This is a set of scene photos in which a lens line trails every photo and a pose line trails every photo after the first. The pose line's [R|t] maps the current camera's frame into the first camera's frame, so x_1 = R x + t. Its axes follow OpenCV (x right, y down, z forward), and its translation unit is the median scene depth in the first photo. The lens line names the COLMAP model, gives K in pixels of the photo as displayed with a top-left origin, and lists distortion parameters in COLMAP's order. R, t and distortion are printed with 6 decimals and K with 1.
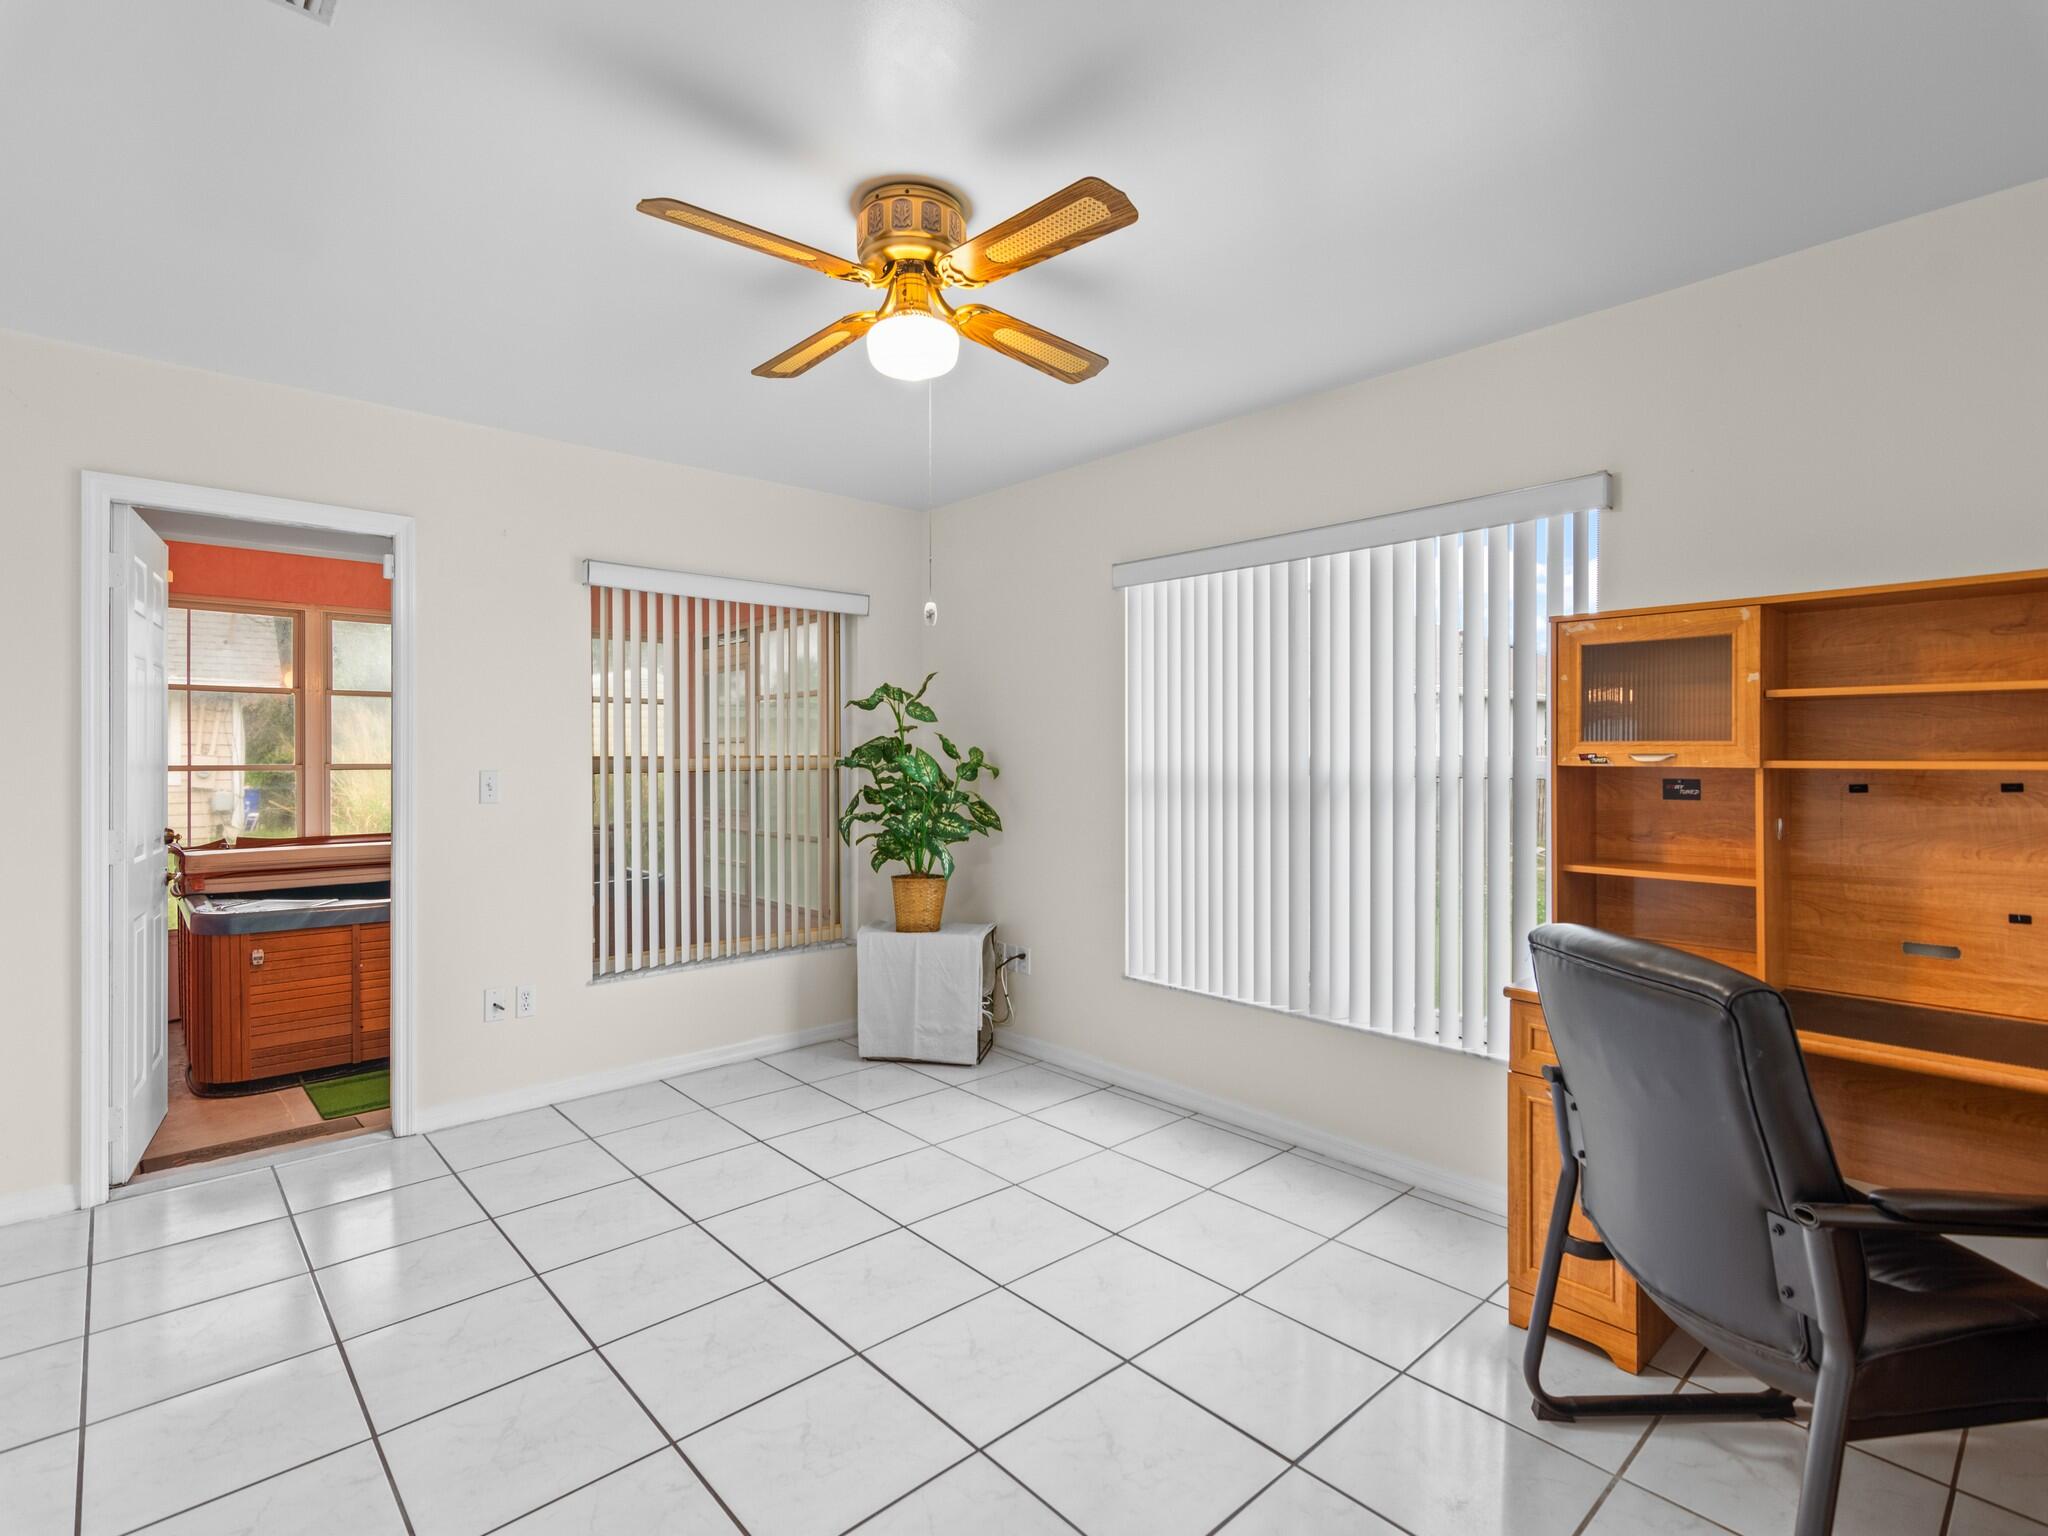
lens RADIAL K [[1013.3, 0, 1024.7], [0, 1013.3, 756.3], [0, 0, 1]] dist [-0.002417, -0.000148]
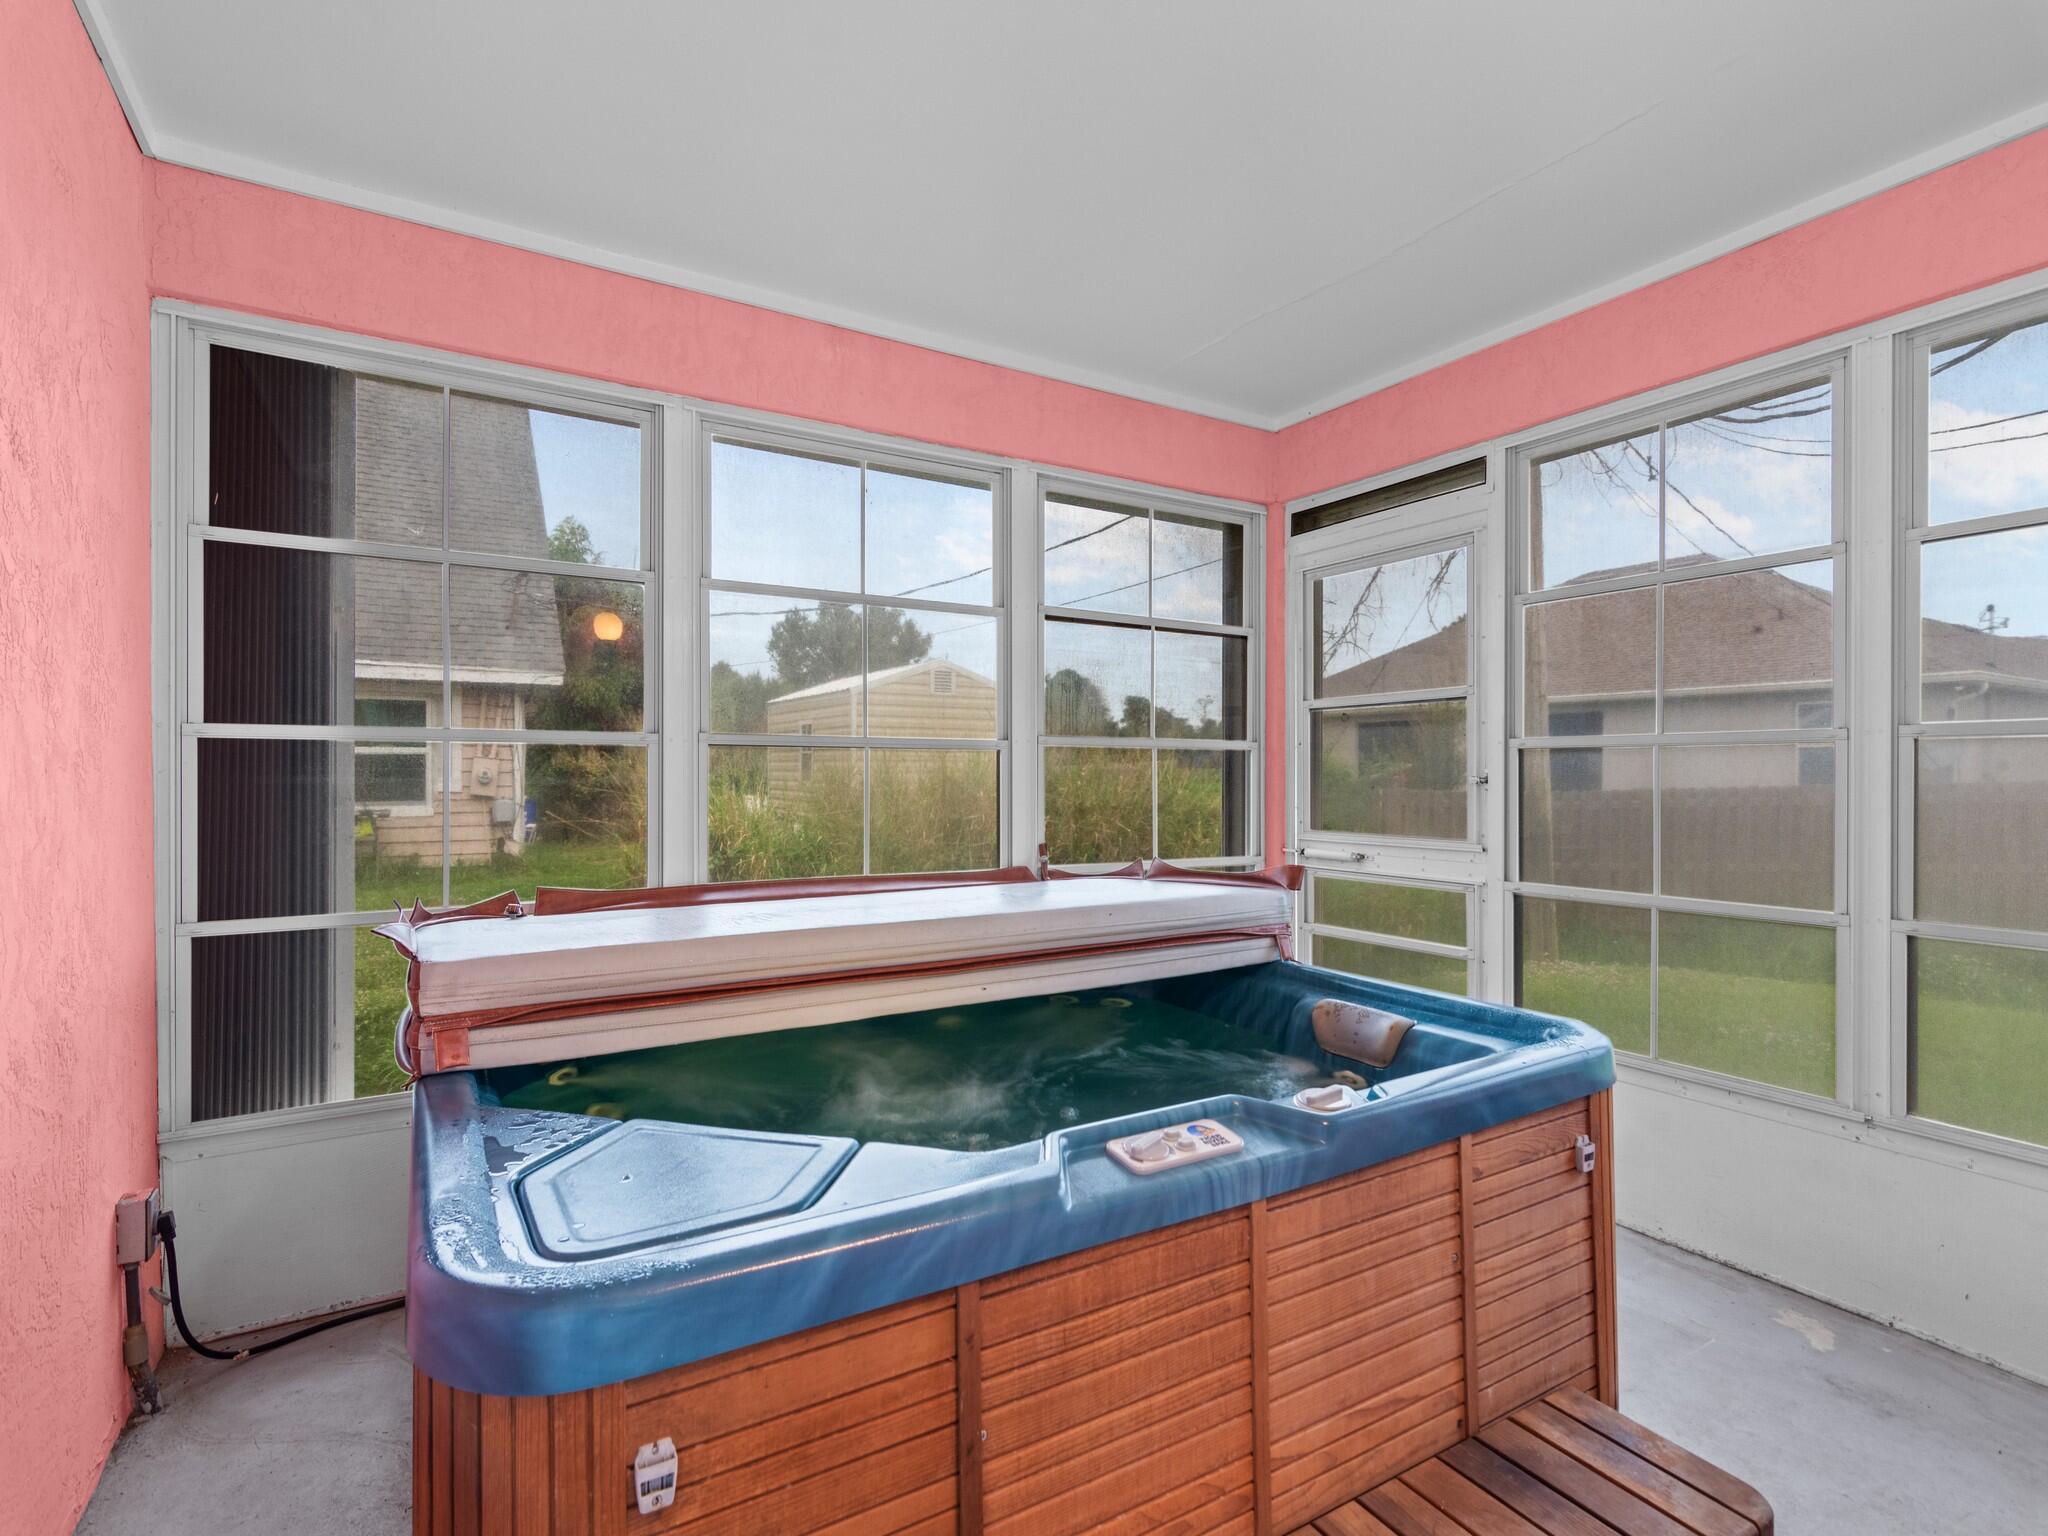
lens RADIAL K [[1049.1, 0, 1024.0], [0, 1049.1, 768.0], [0, 0, 1]] dist [0.016005, 0.000223]
pose [[0.977969, -0.000527, -0.208751, -0.294617], [-0.000059, 0.999996, -0.002801, 0.017124], [0.208752, 0.002752, 0.977965, 0.367721]]
